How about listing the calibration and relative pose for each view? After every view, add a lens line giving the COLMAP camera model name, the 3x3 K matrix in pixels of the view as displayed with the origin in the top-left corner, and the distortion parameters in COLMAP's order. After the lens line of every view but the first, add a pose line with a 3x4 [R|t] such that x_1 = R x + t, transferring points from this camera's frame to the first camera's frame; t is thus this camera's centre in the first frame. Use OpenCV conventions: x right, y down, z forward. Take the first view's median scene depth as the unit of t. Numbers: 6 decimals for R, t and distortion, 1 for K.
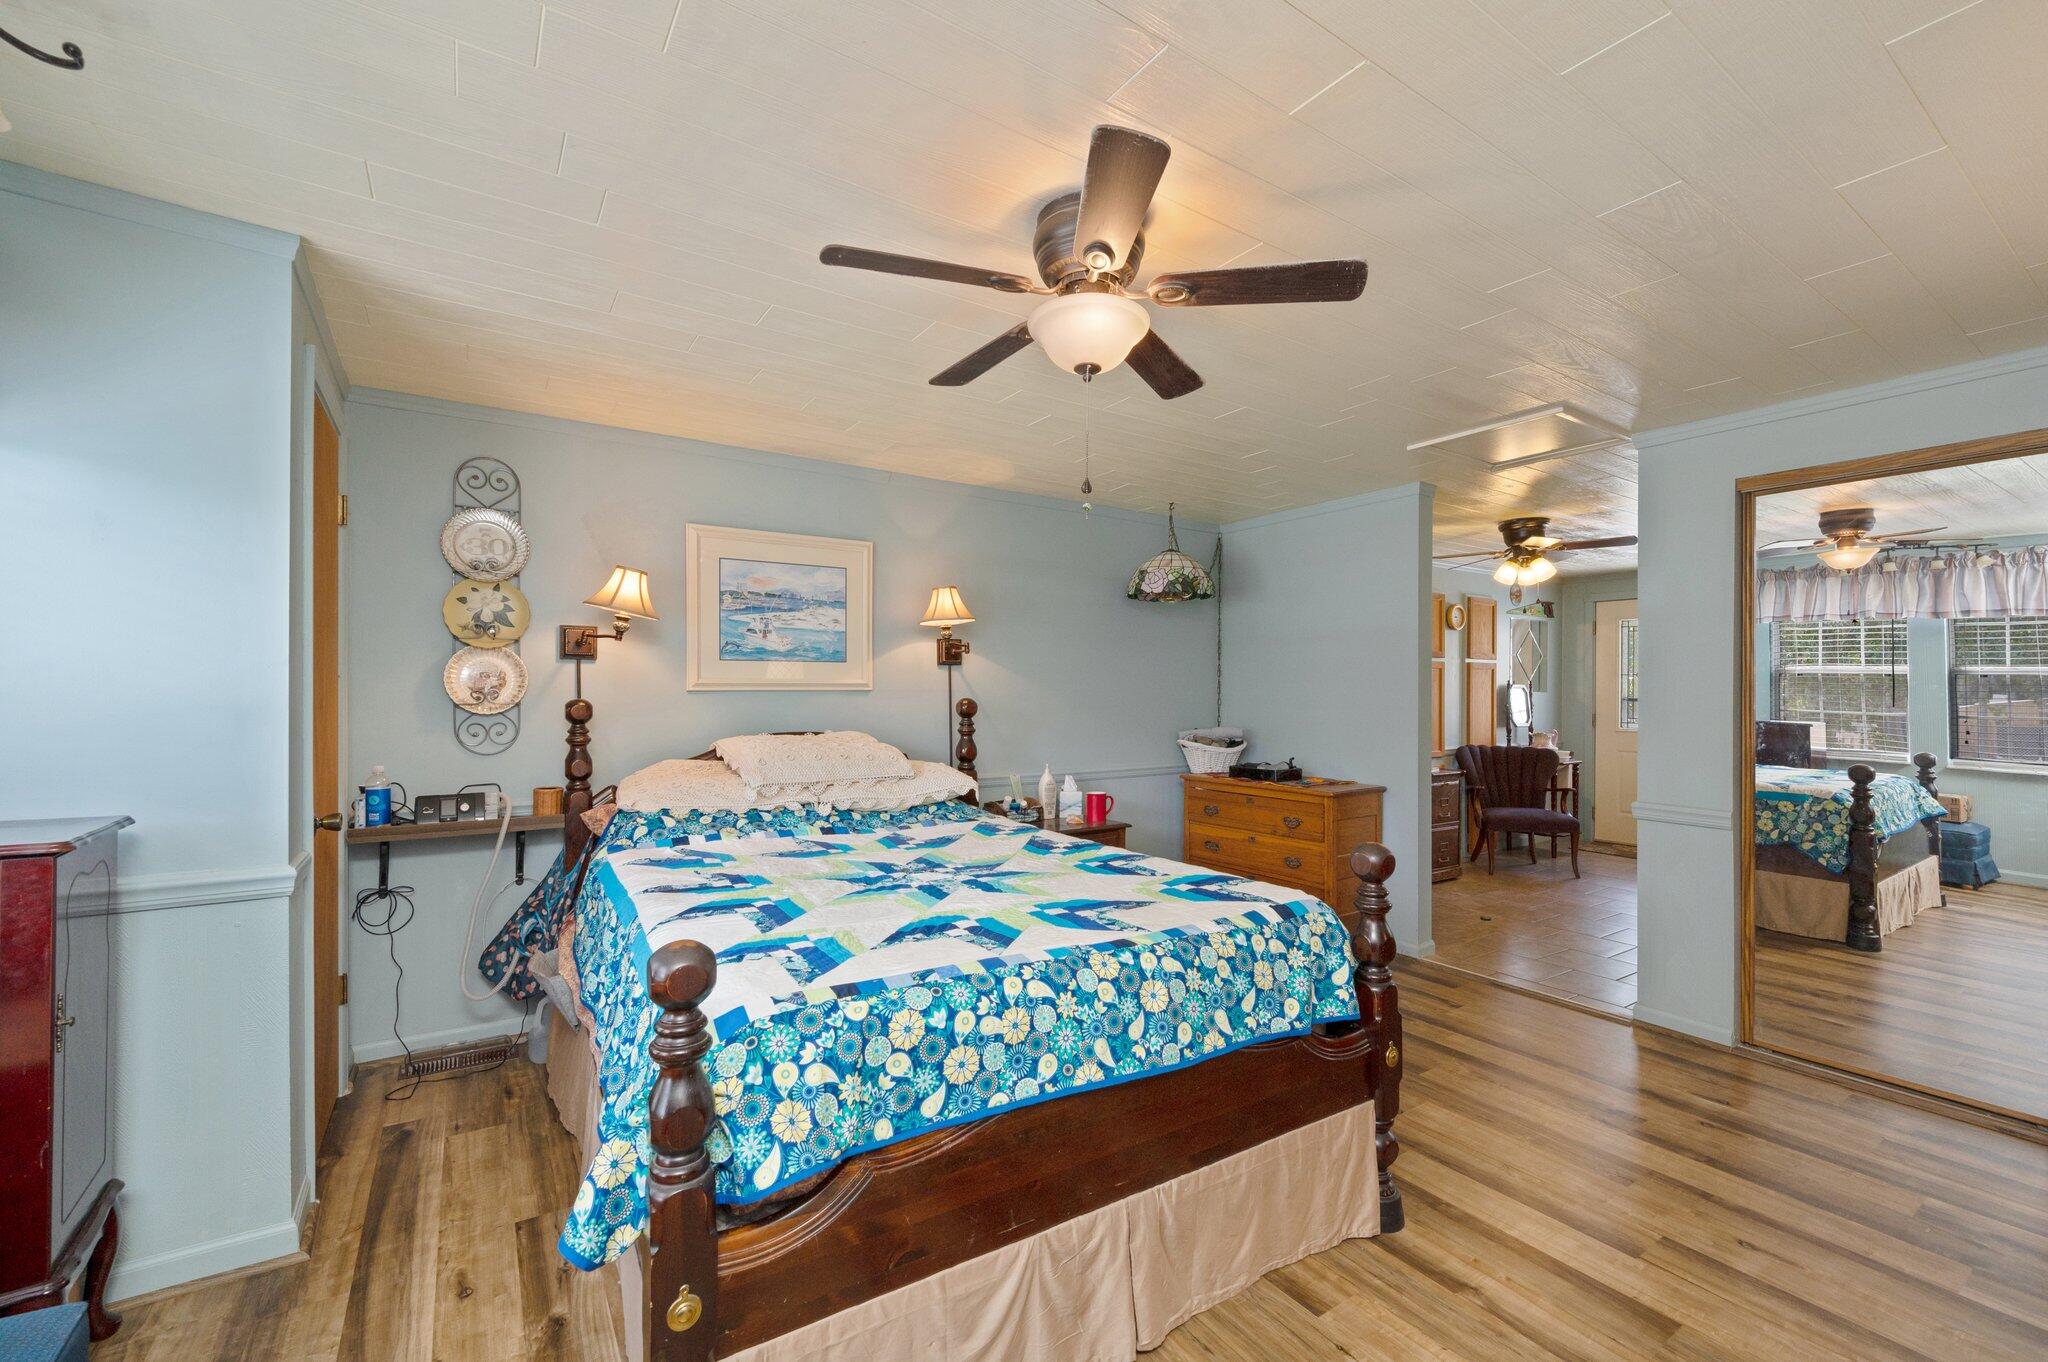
lens RADIAL K [[847.7, 0, 1018.9], [0, 847.7, 688.3], [0, 0, 1]] dist [0.002116, 0.000224]
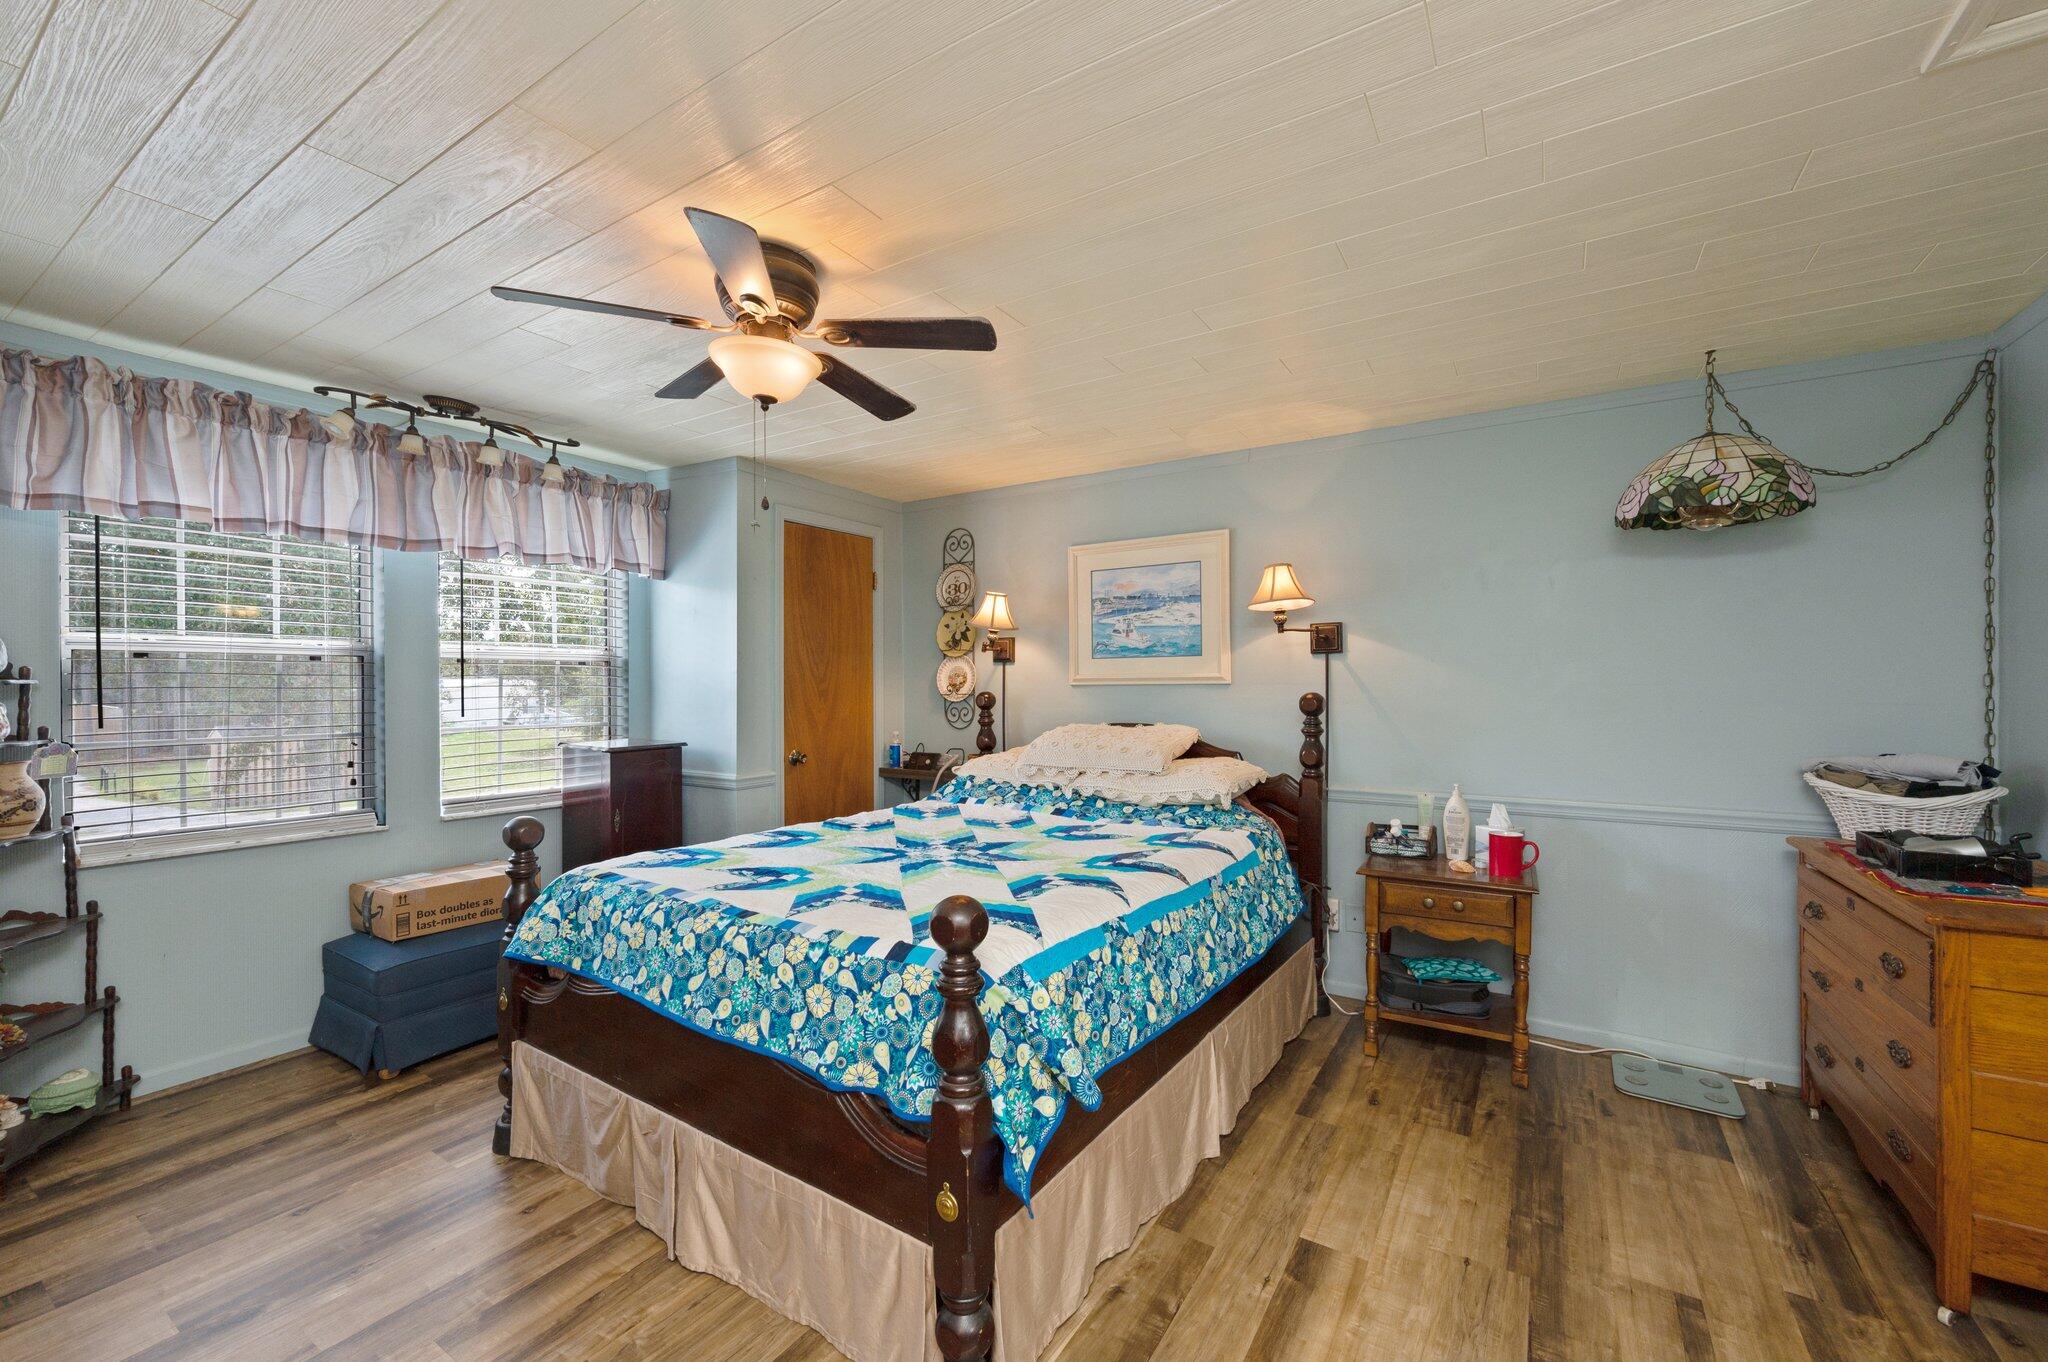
lens RADIAL K [[818.3, 0, 1025.9], [0, 818.3, 680.9], [0, 0, 1]] dist [0.014700, 0.000058]
pose [[0.405961, -0.006422, -0.913868, 0.788212], [0.007790, 0.999963, -0.003567, 0.000883], [0.913857, -0.005671, 0.405996, 0.565682]]
